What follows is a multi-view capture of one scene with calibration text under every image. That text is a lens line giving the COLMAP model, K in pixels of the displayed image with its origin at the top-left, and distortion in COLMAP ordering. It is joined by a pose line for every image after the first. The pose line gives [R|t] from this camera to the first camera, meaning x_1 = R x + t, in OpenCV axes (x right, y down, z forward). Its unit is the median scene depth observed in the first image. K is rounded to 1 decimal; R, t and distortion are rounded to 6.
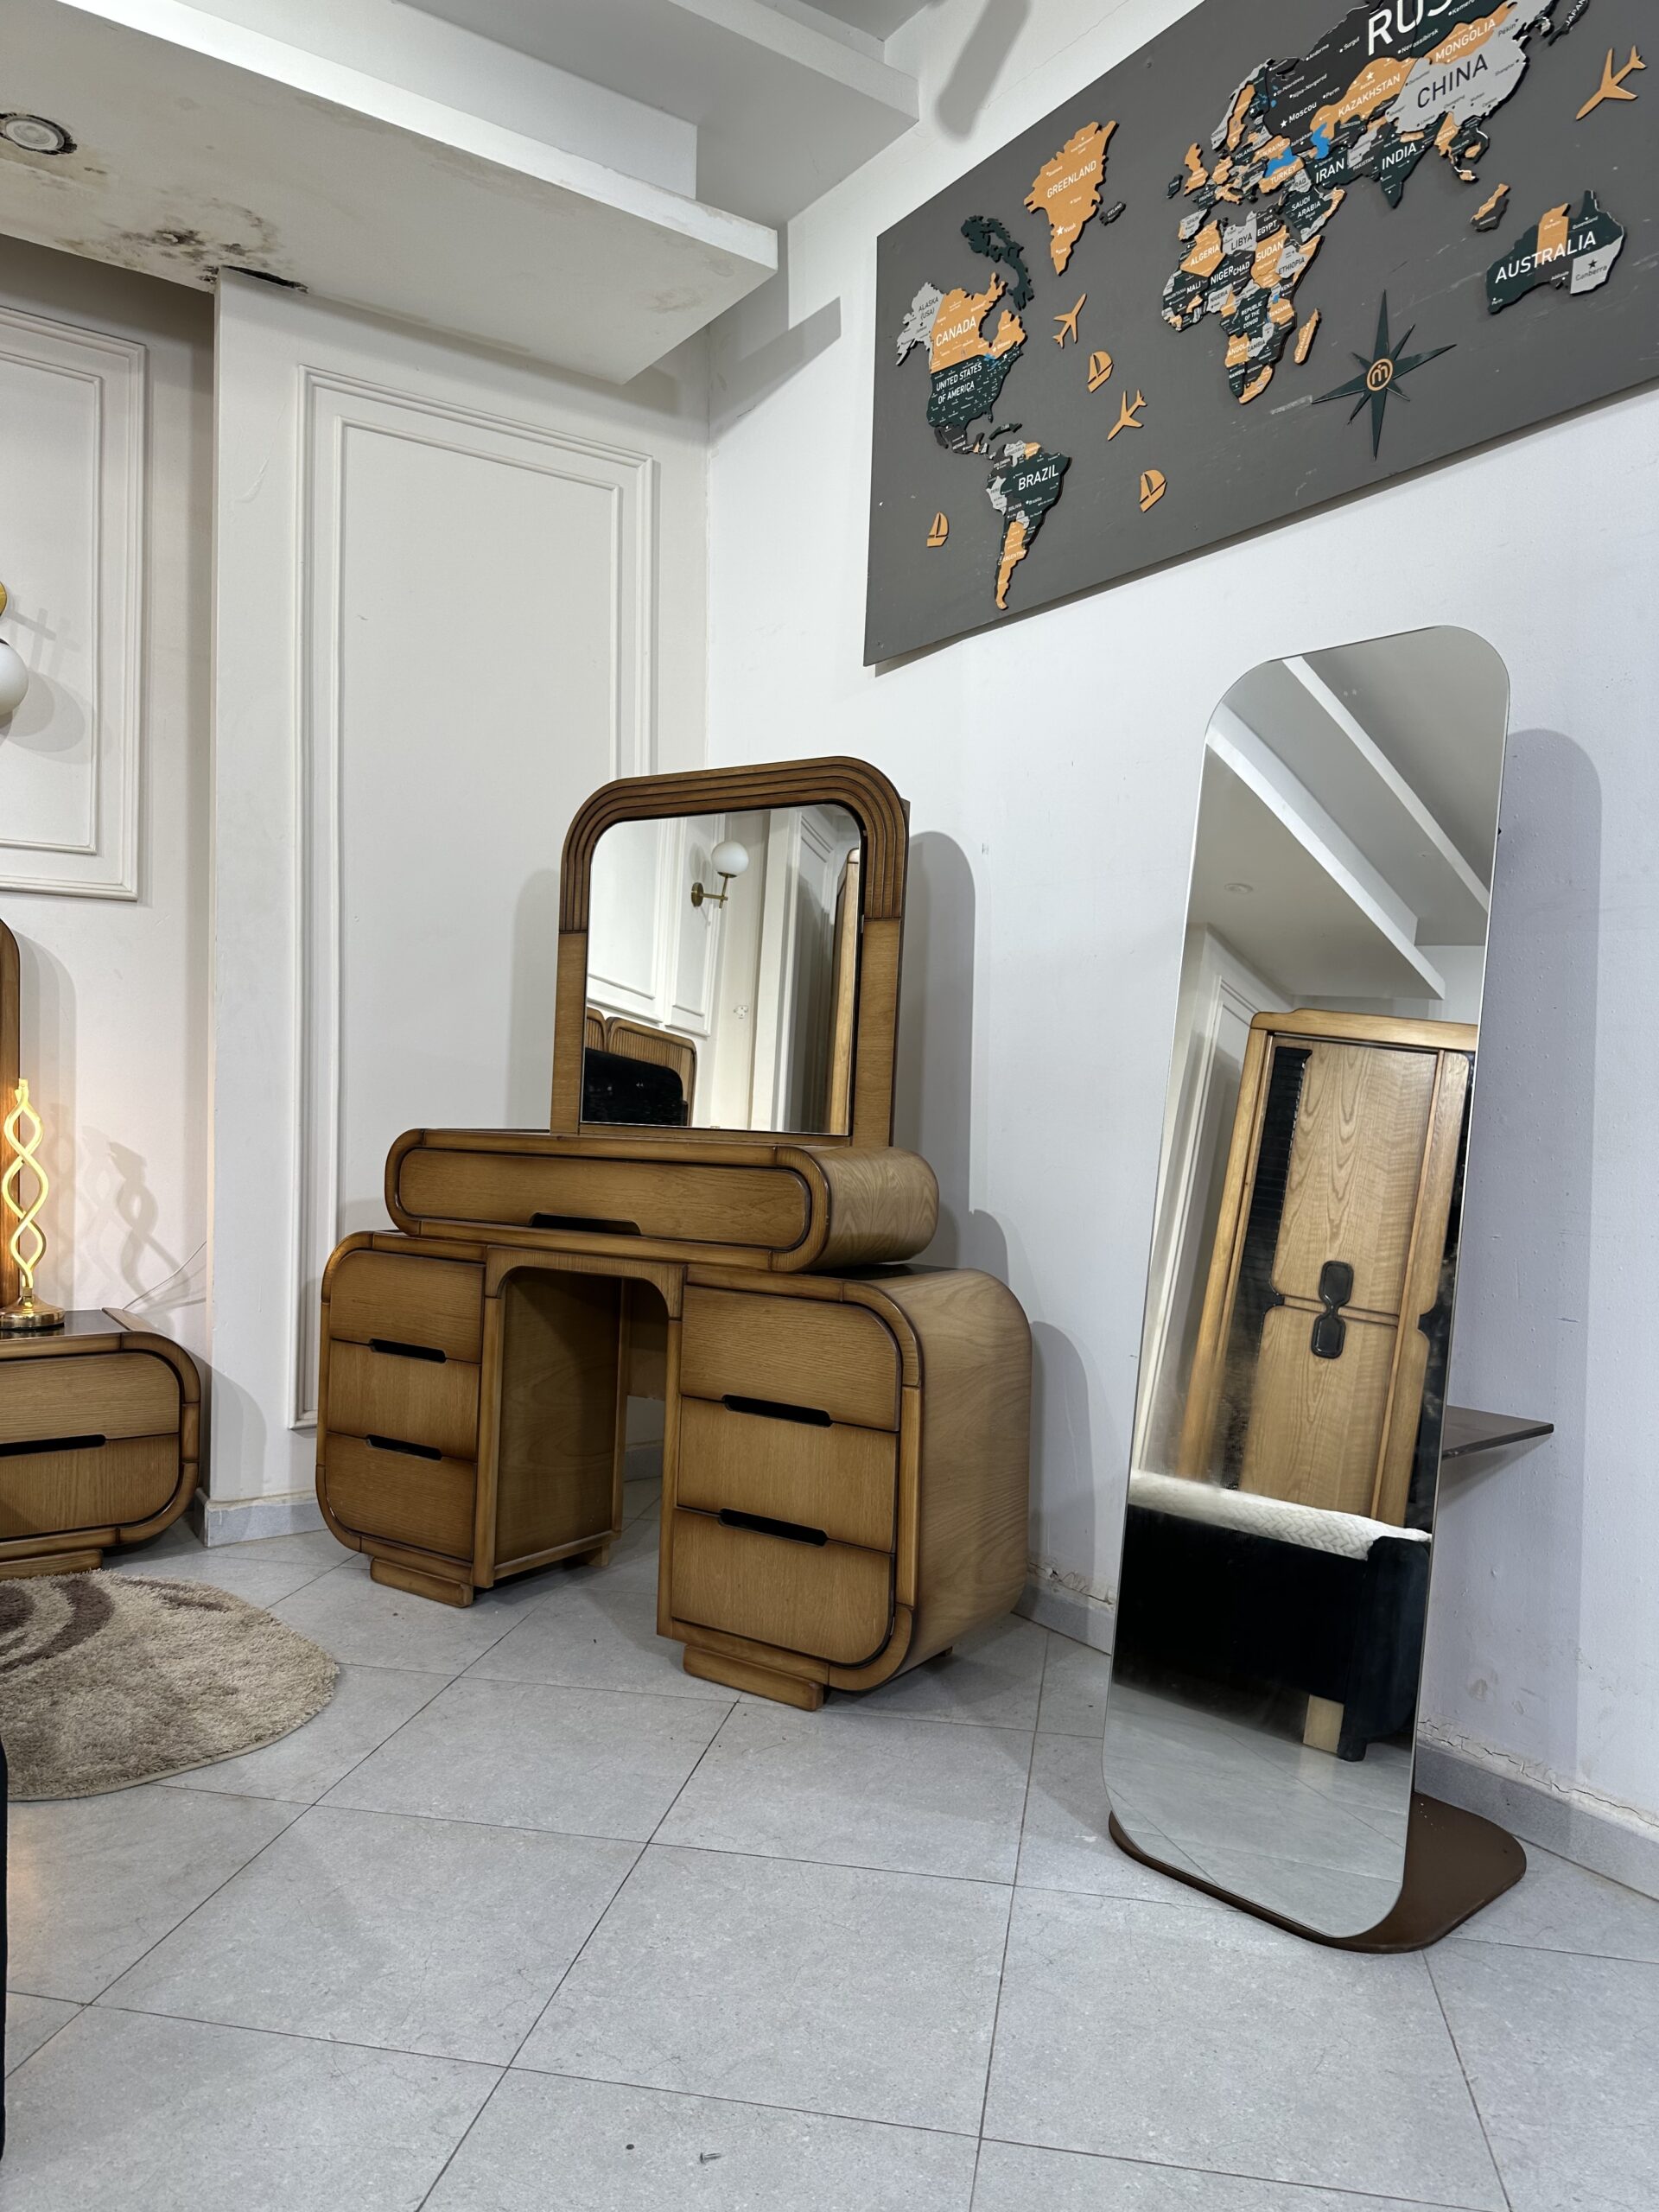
lens RADIAL K [[1563.6, 0, 822.2], [0, 1563.6, 1103.4], [0, 0, 1]] dist [0.084679, -0.085447]
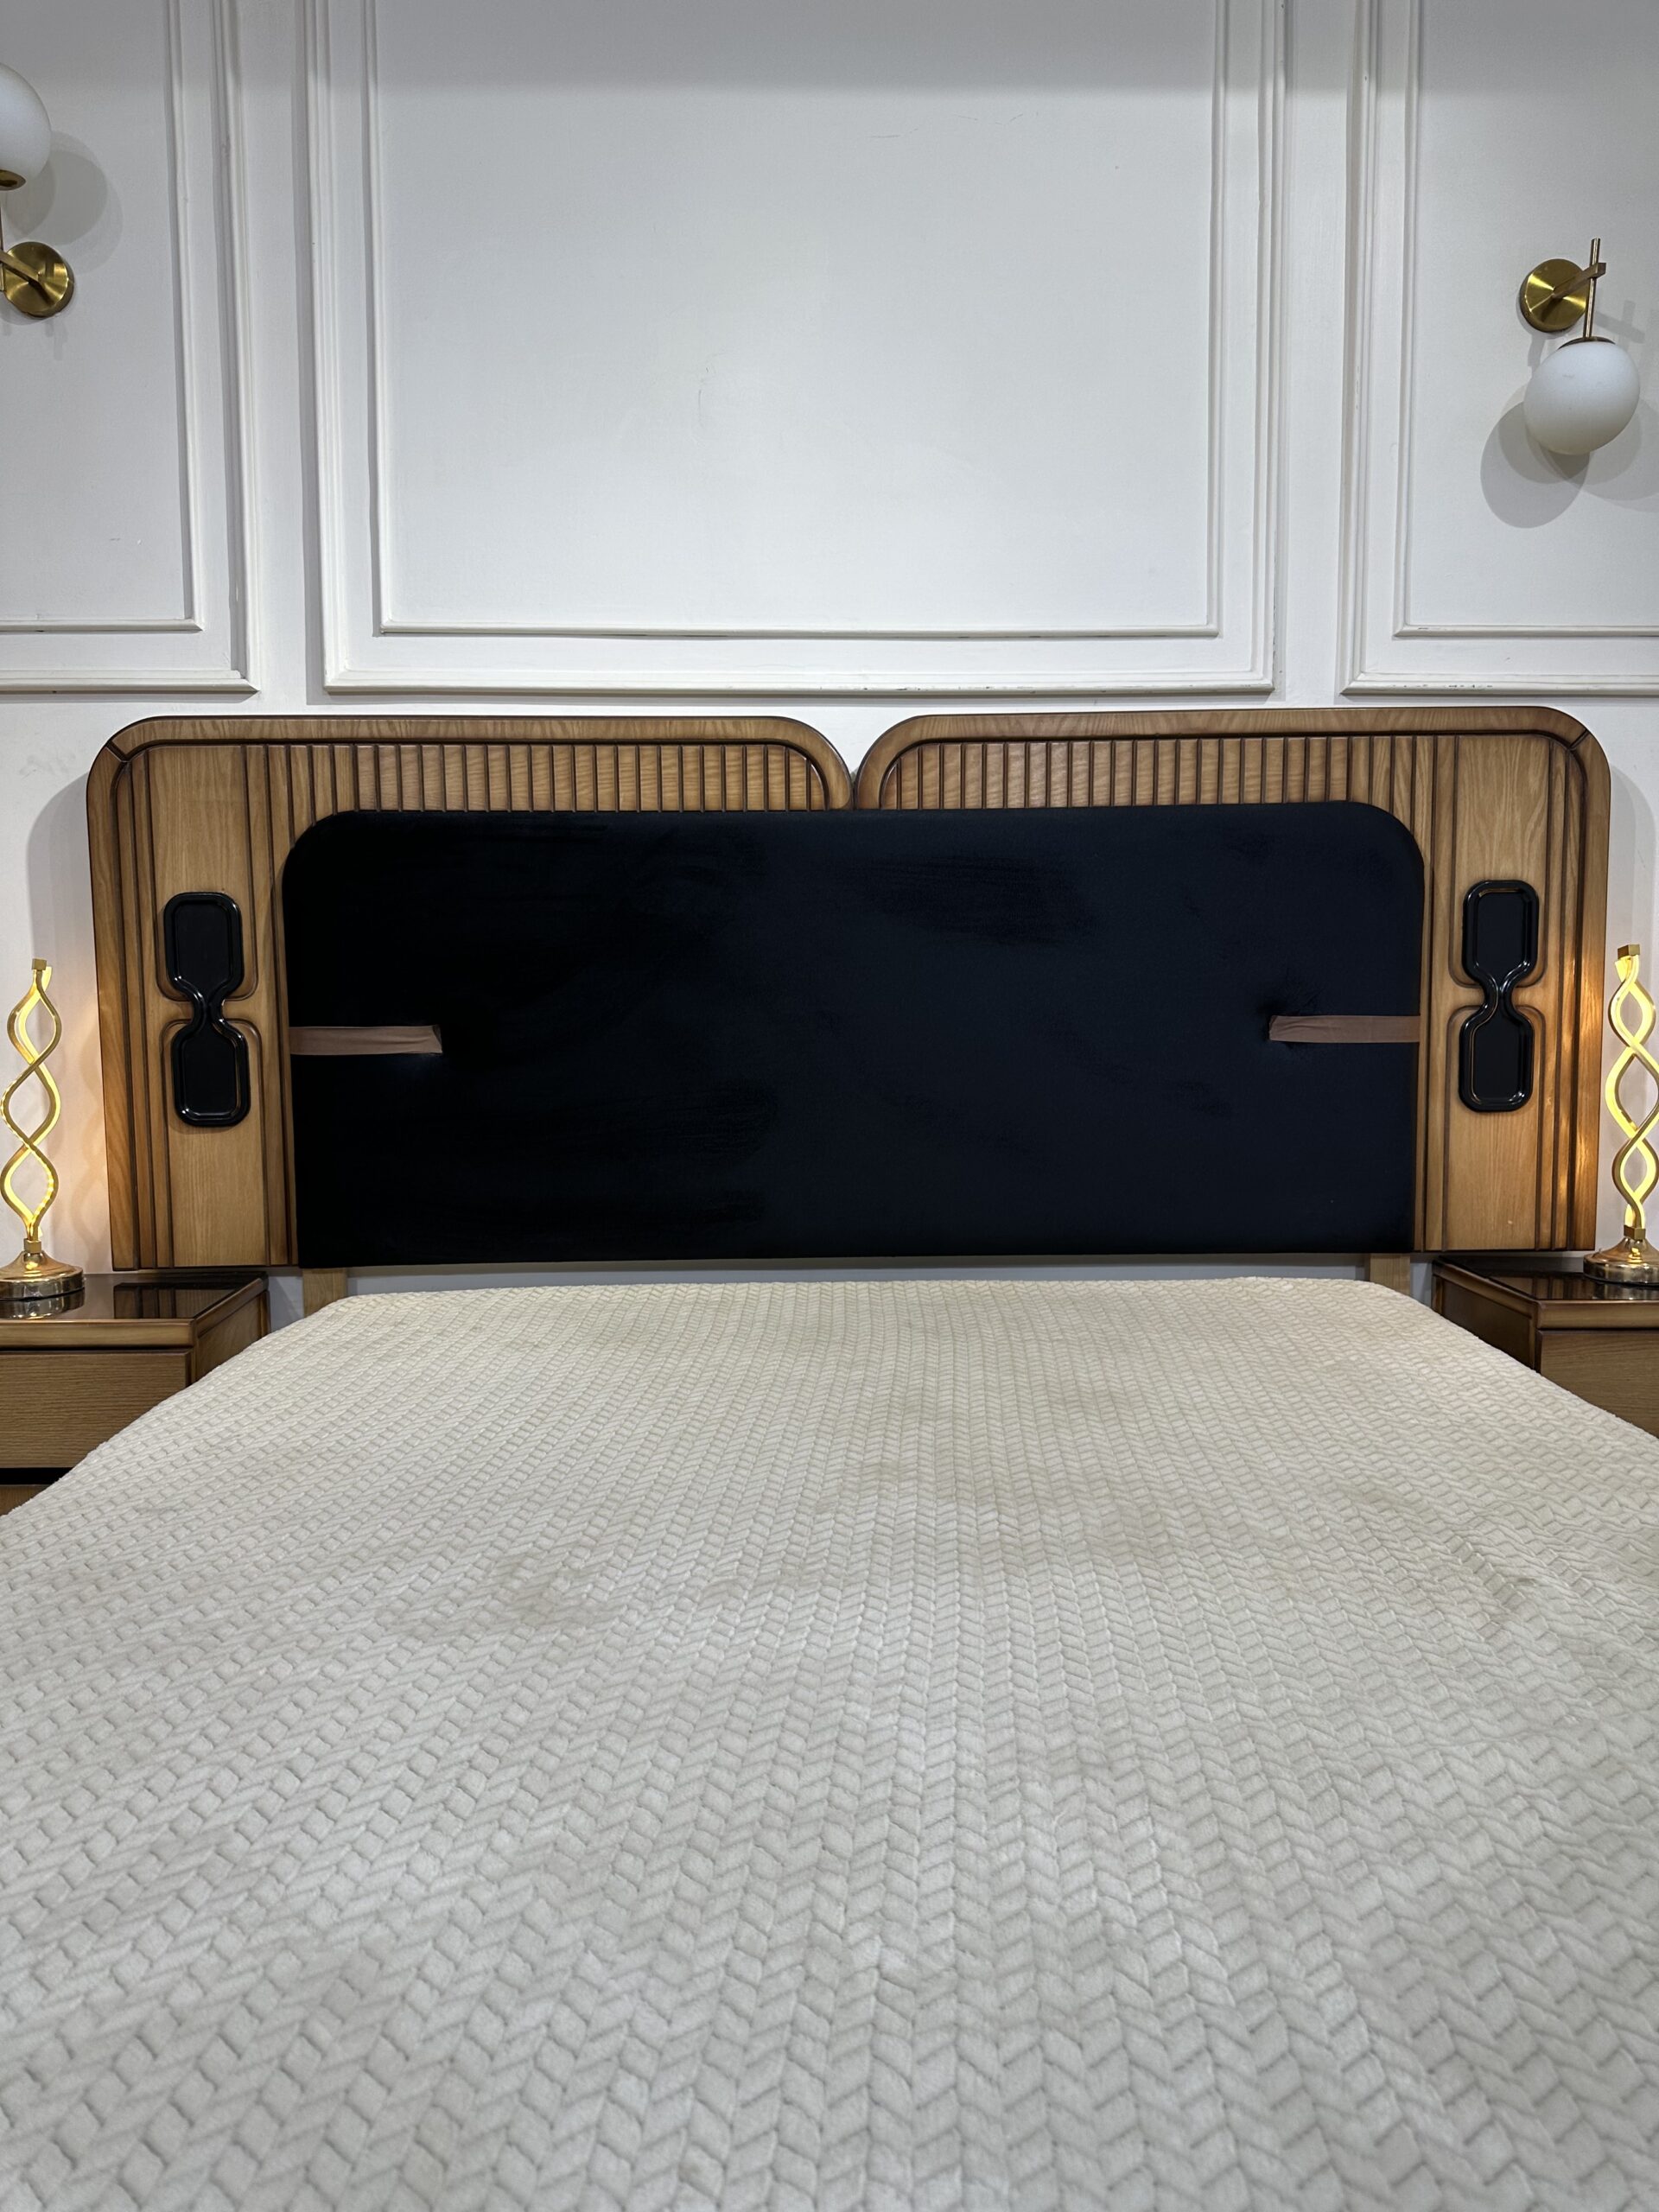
lens RADIAL K [[1565.3, 0, 825.2], [0, 1565.3, 1096.1], [0, 0, 1]] dist [0.089992, -0.122398]
pose [[0.838285, 0.021557, -0.544807, -0.451324], [0.011043, 0.998342, 0.056494, 0.009278], [0.545121, -0.053375, 0.836657, 0.191326]]
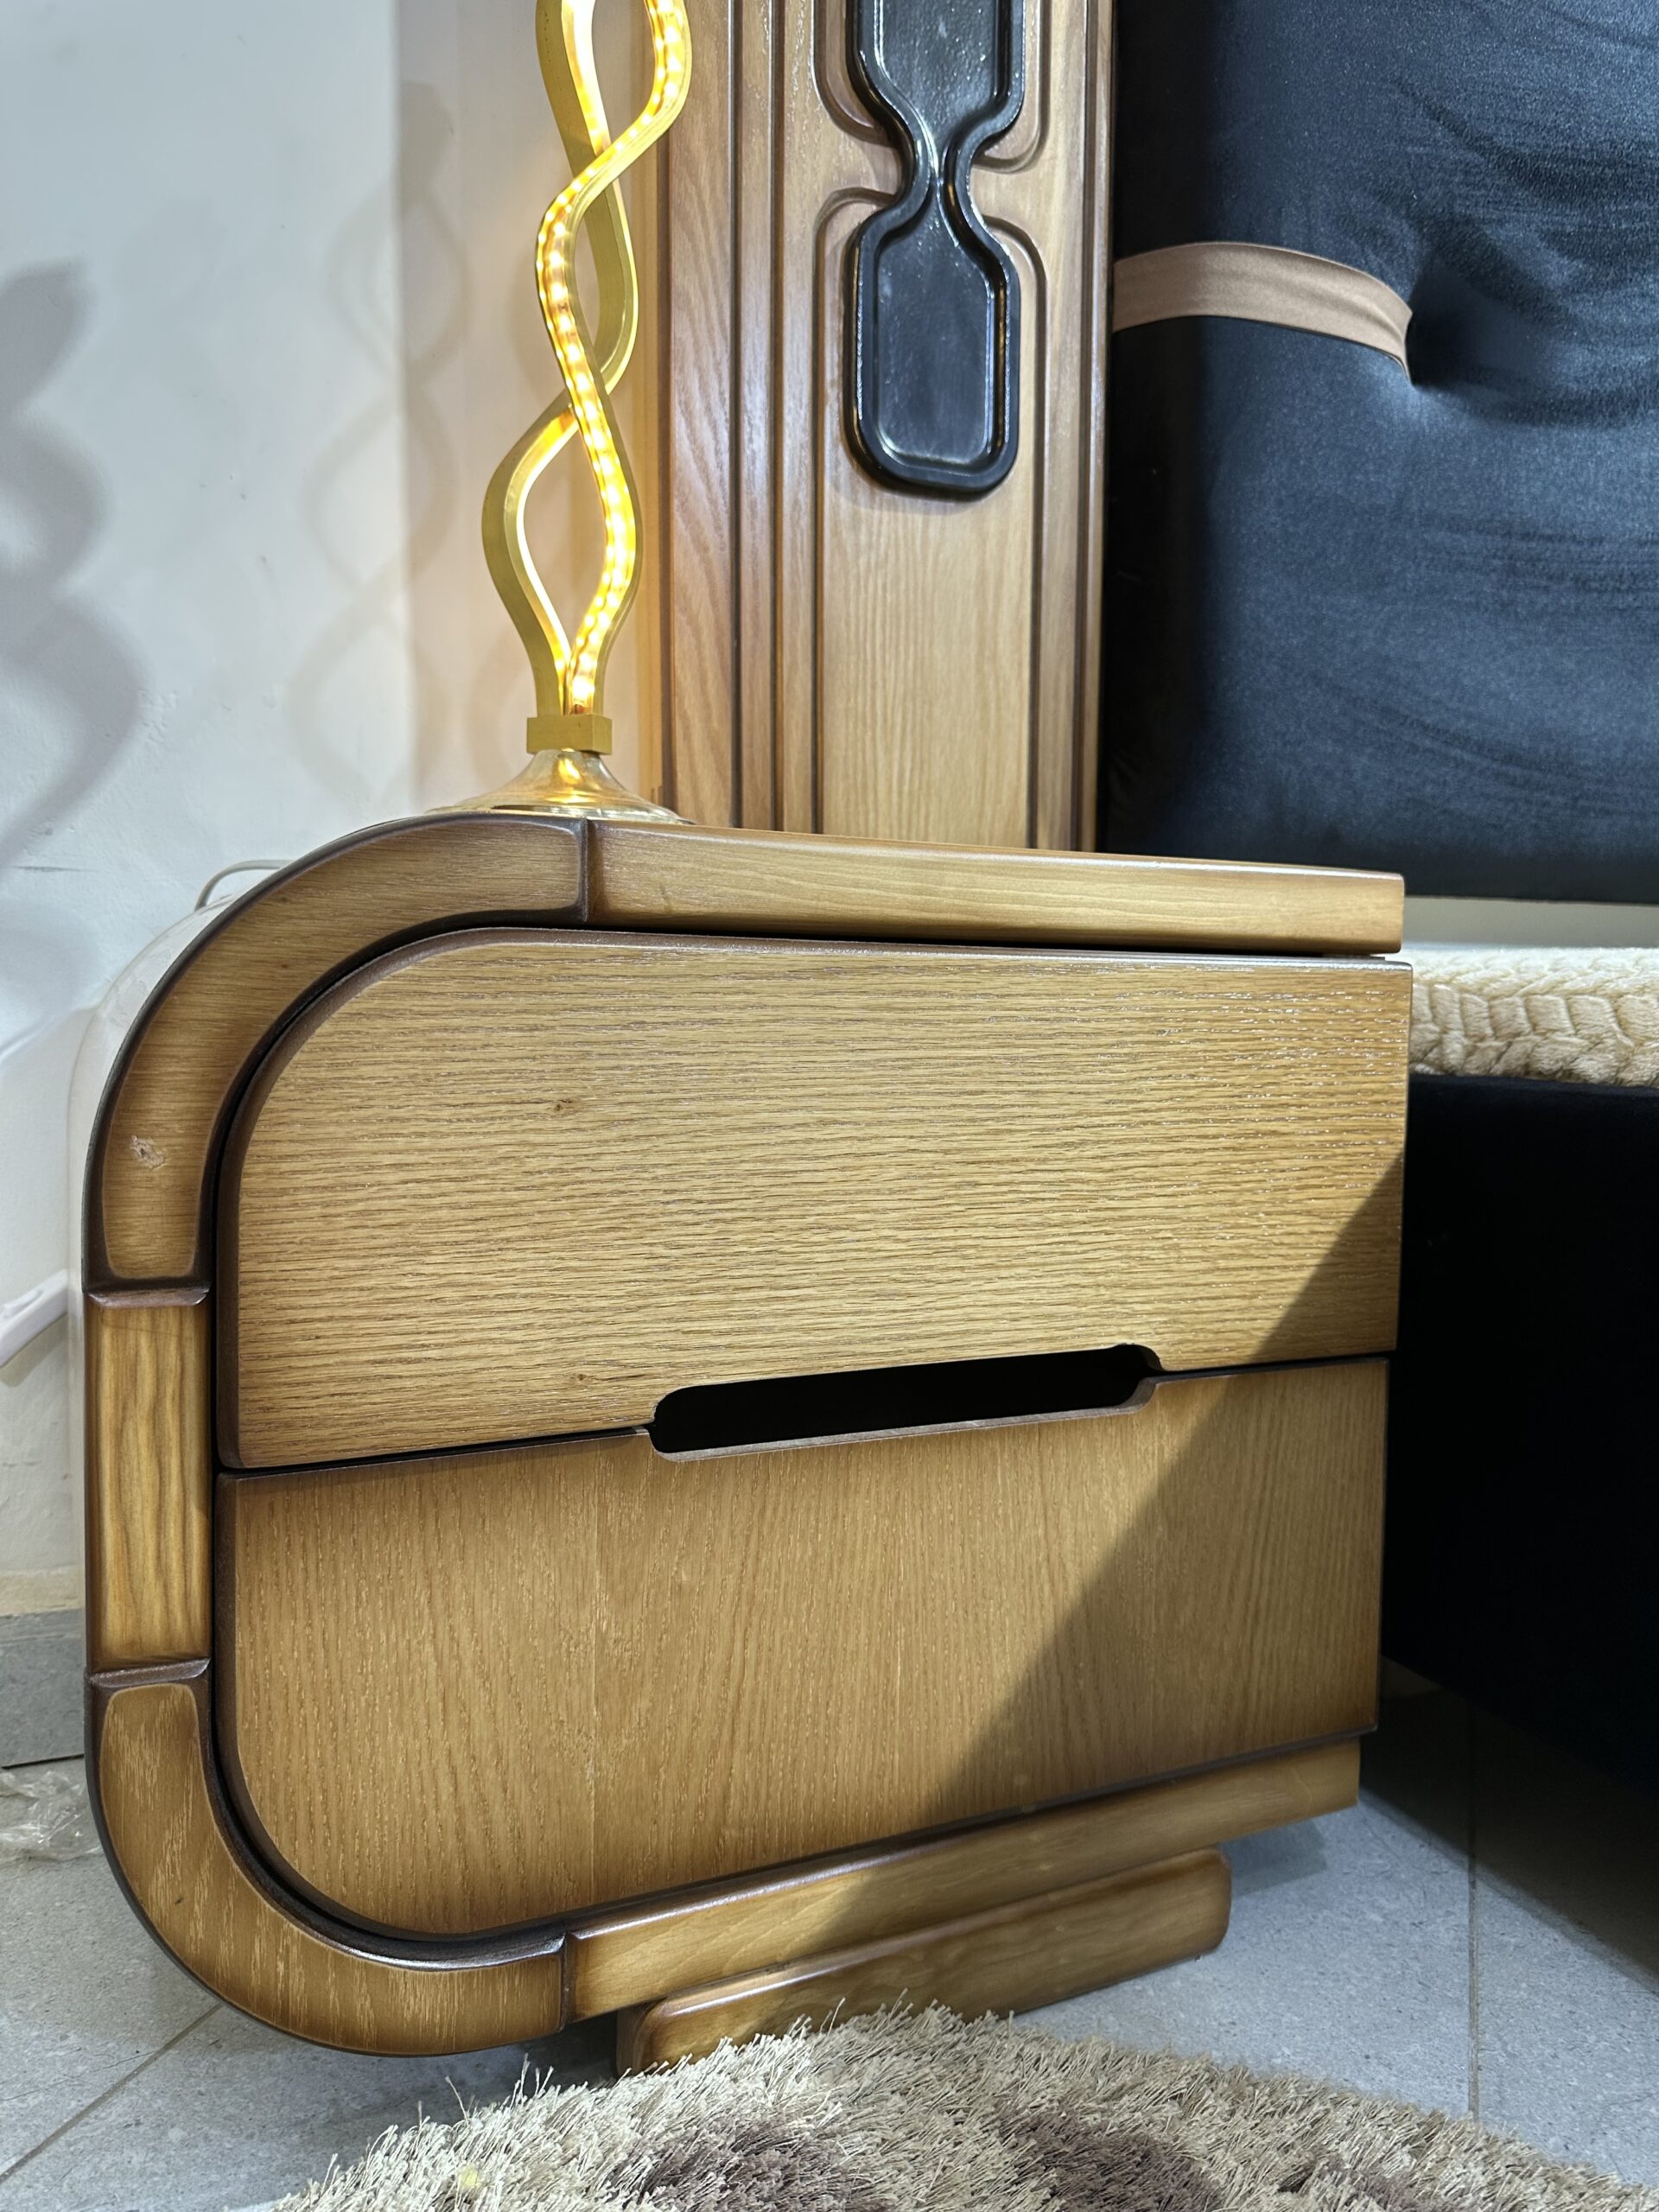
lens RADIAL K [[1565.3, 0, 825.2], [0, 1565.3, 1096.1], [0, 0, 1]] dist [0.089992, -0.122398]
pose [[0.984589, -0.001262, -0.174879, -1.133925], [0.008894, 0.999041, 0.042863, 0.174058], [0.174657, -0.043758, 0.983657, 0.386037]]
